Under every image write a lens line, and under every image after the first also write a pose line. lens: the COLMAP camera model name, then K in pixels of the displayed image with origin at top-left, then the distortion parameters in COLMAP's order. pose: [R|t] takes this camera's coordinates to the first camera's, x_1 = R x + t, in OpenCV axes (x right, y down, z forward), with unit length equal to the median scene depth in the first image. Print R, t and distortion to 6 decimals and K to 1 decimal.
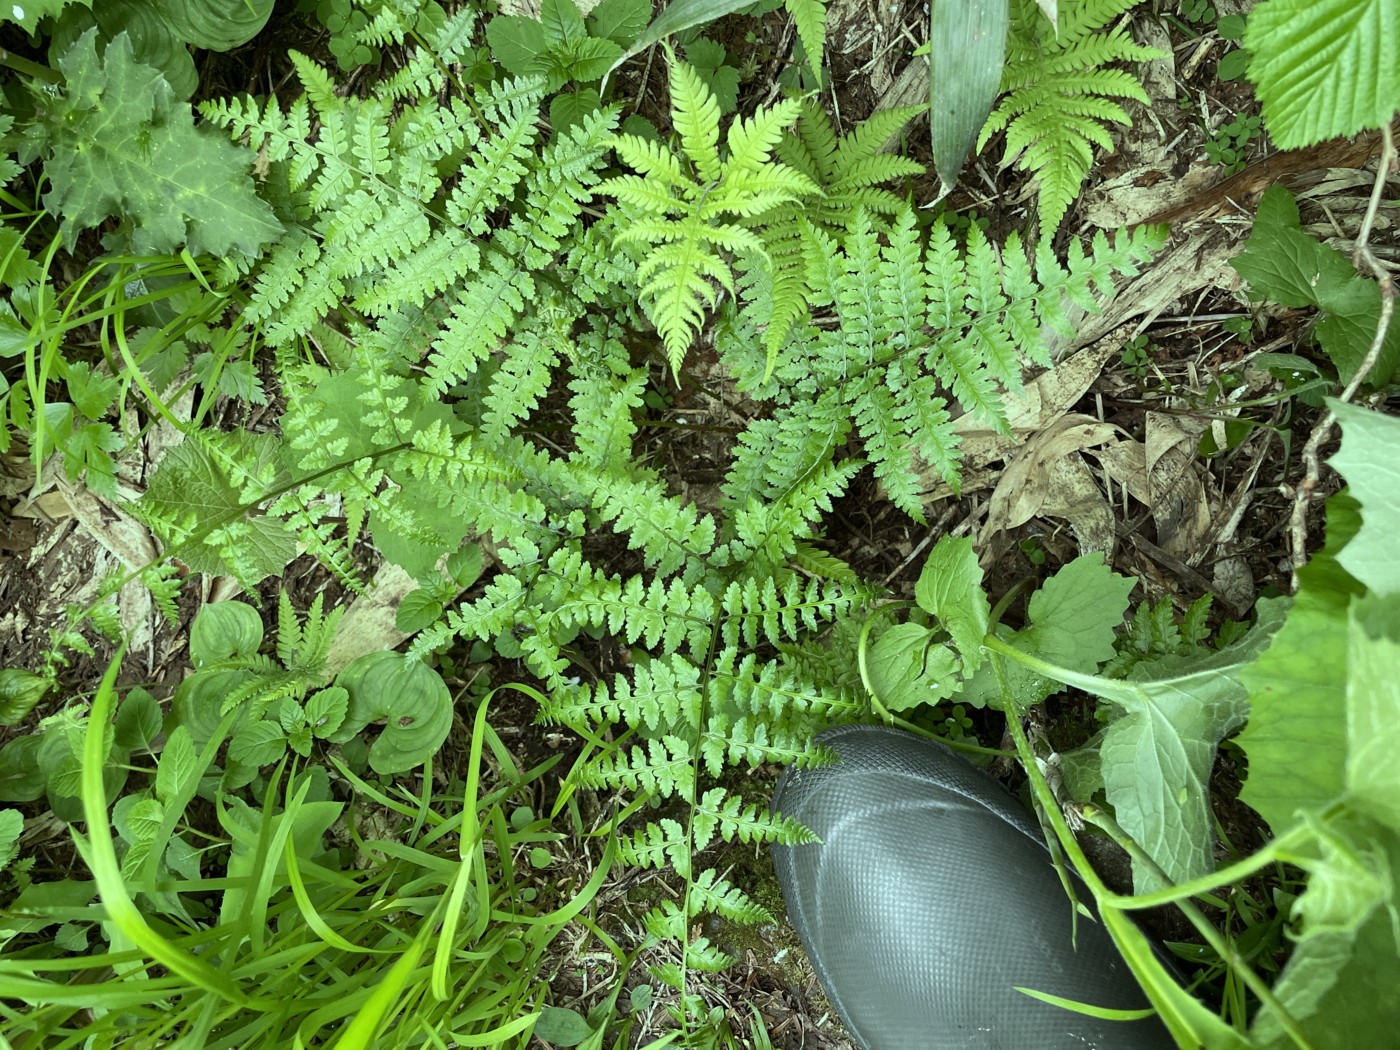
lens RADIAL K [[1050.2, 0, 702.9], [0, 1050.2, 524.4], [0, 0, 1]] dist [0.015974, -0.009058]
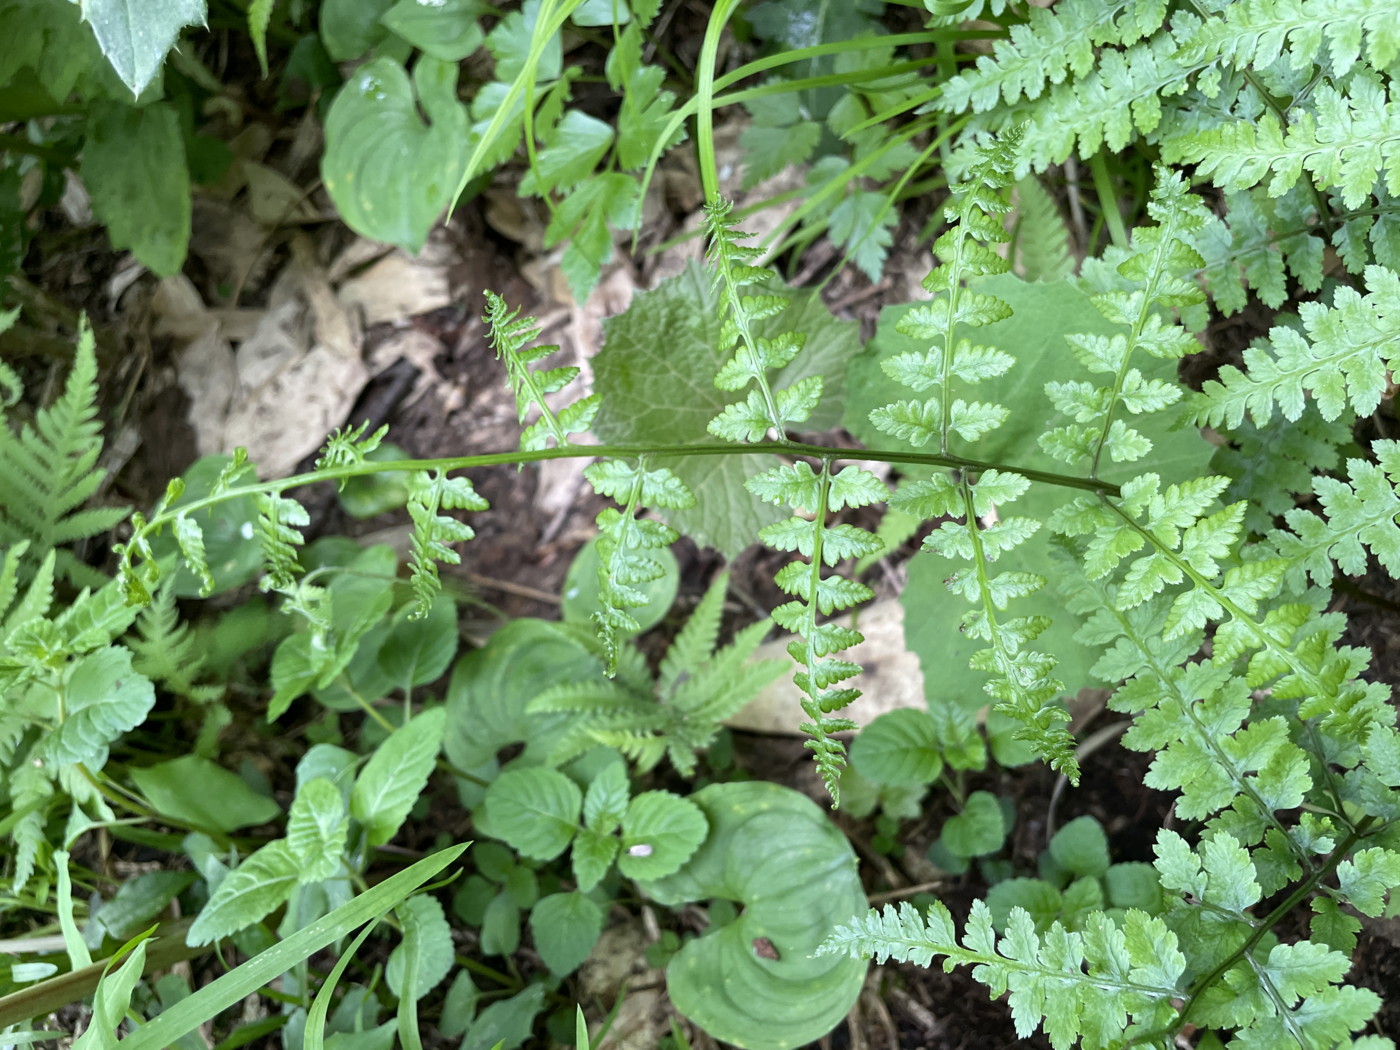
lens RADIAL K [[1050.2, 0, 698.9], [0, 1050.2, 525.9], [0, 0, 1]] dist [0.015974, -0.009058]
pose [[0.747904, 0.526100, -0.404795, -0.213956], [-0.517053, 0.844130, 0.141777, -0.036660], [0.416288, 0.103265, 0.903349, 0.526839]]
